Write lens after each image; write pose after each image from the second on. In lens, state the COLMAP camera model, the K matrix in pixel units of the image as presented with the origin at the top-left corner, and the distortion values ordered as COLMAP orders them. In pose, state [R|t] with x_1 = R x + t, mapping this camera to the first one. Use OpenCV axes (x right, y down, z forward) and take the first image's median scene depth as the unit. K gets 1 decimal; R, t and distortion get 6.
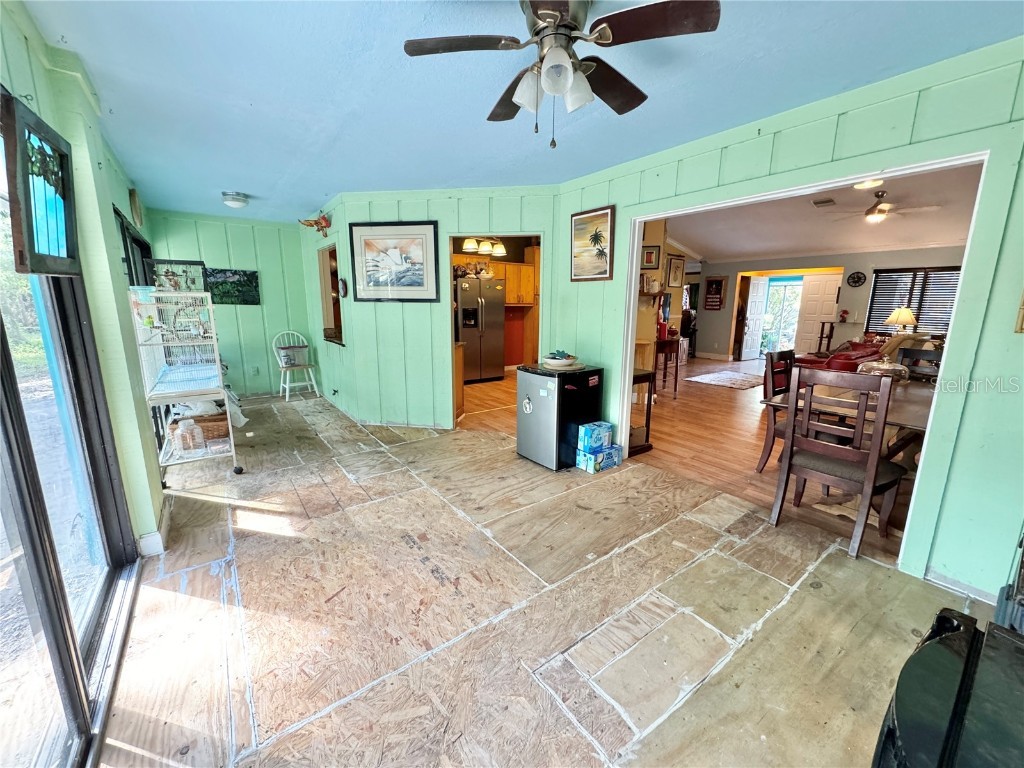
lens RADIAL K [[407.8, 0, 511.5], [0, 407.8, 384.3], [0, 0, 1]] dist [-0.003100, 0.000394]
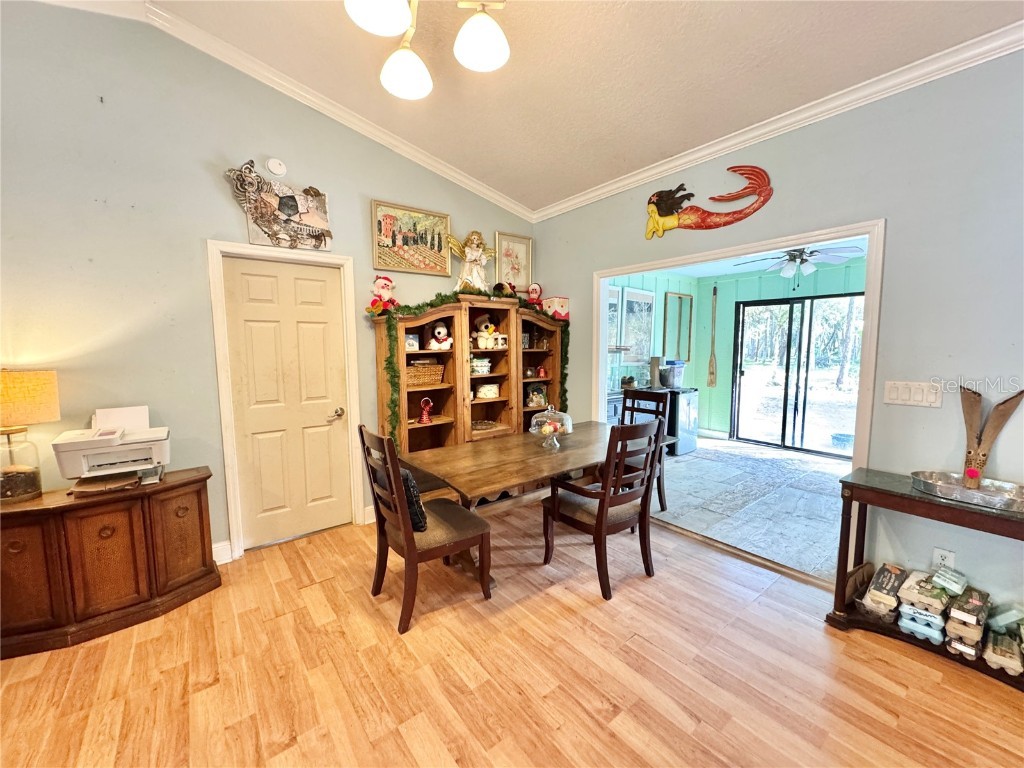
lens RADIAL K [[407.8, 0, 512.4], [0, 407.8, 384.2], [0, 0, 1]] dist [-0.003100, 0.000394]
pose [[-0.999559, 0.001570, -0.029667, 0.752882], [-0.007118, 0.956861, 0.290458, -0.286010], [0.028843, 0.290541, -0.956428, 1.372687]]
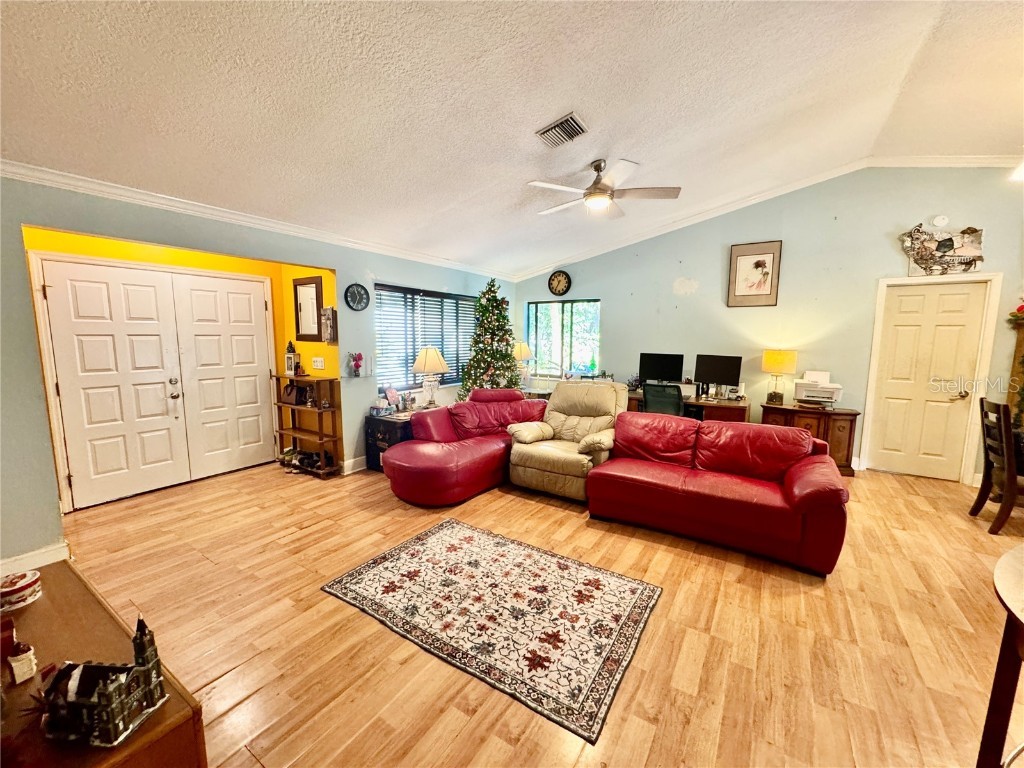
lens RADIAL K [[407.8, 0, 512.0], [0, 407.8, 384.1], [0, 0, 1]] dist [-0.003100, 0.000394]
pose [[-0.346776, -0.123423, 0.929792, 0.506714], [0.175341, 0.965298, 0.193532, -0.426059], [-0.921413, 0.230144, -0.313101, 1.993745]]
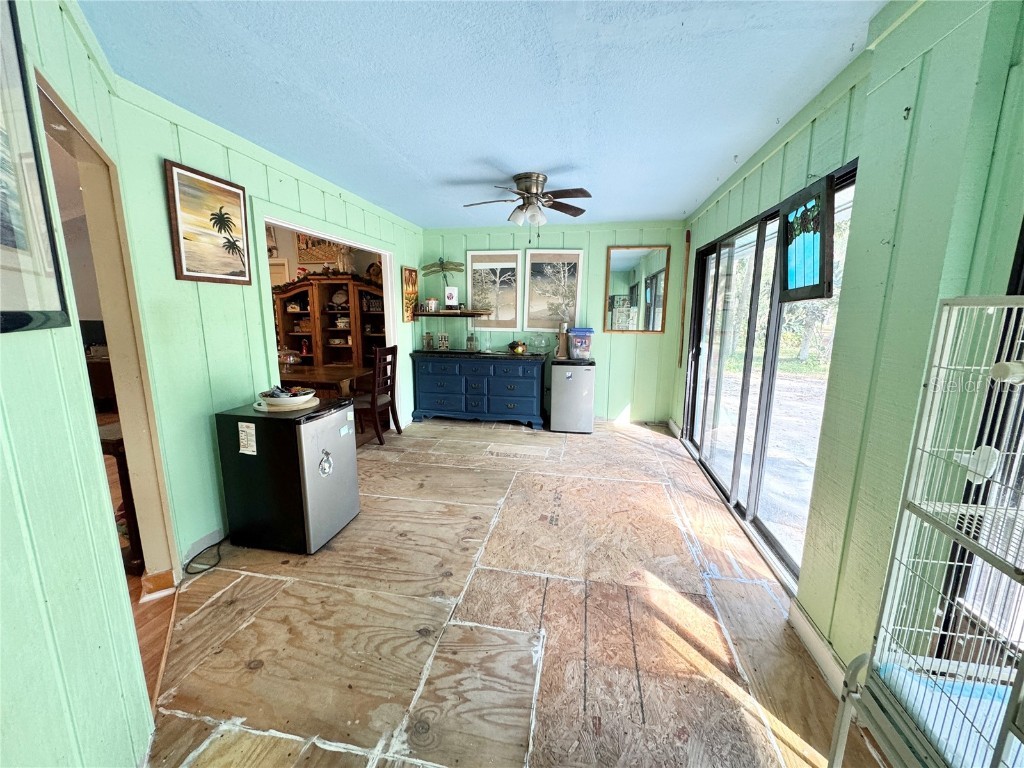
lens RADIAL K [[407.8, 0, 511.8], [0, 407.8, 384.3], [0, 0, 1]] dist [-0.003100, 0.000394]
pose [[-0.682531, -0.139482, 0.717423, -0.563453], [0.135512, 0.940446, 0.311764, -0.215139], [-0.718183, 0.310008, -0.622983, 1.003509]]
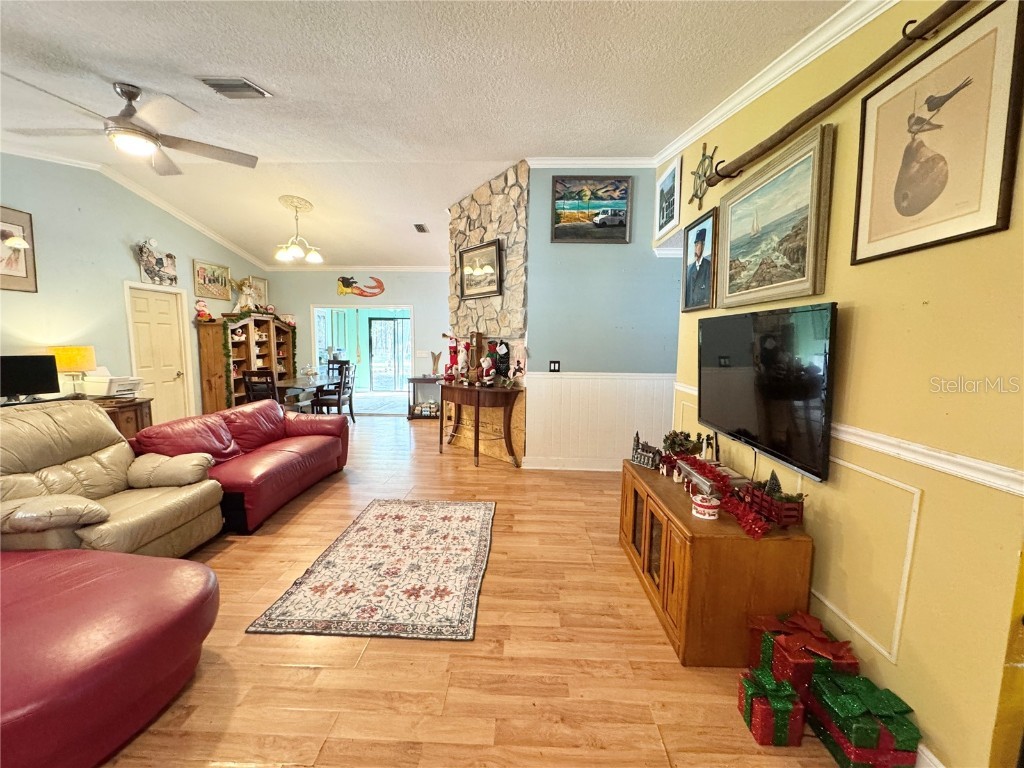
lens RADIAL K [[407.8, 0, 512.1], [0, 407.8, 383.8], [0, 0, 1]] dist [-0.003100, 0.000394]
pose [[-0.626519, 0.064841, -0.776704, 1.454144], [-0.170533, 0.960983, 0.217783, -0.481089], [0.760521, 0.268899, -0.591017, 2.376983]]
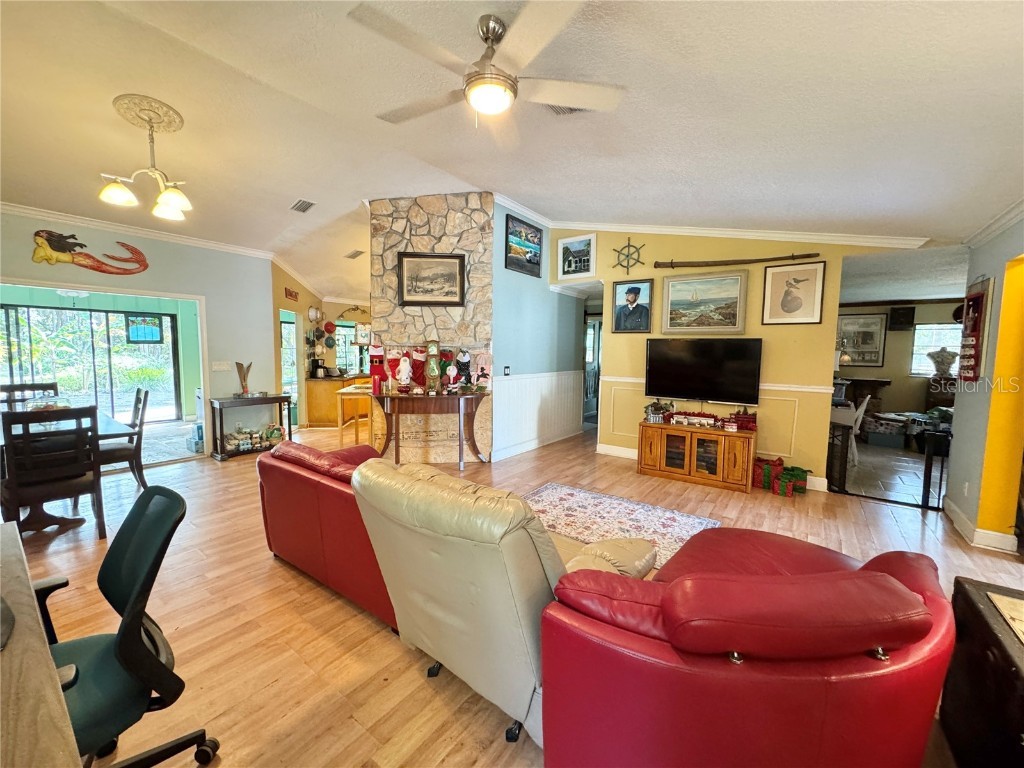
lens RADIAL K [[407.8, 0, 512.2], [0, 407.8, 384.0], [0, 0, 1]] dist [-0.003100, 0.000394]
pose [[0.292872, 0.074362, -0.953256, 1.801130], [-0.199535, 0.979774, 0.015126, -0.282431], [0.935100, 0.185777, 0.301786, 1.398897]]
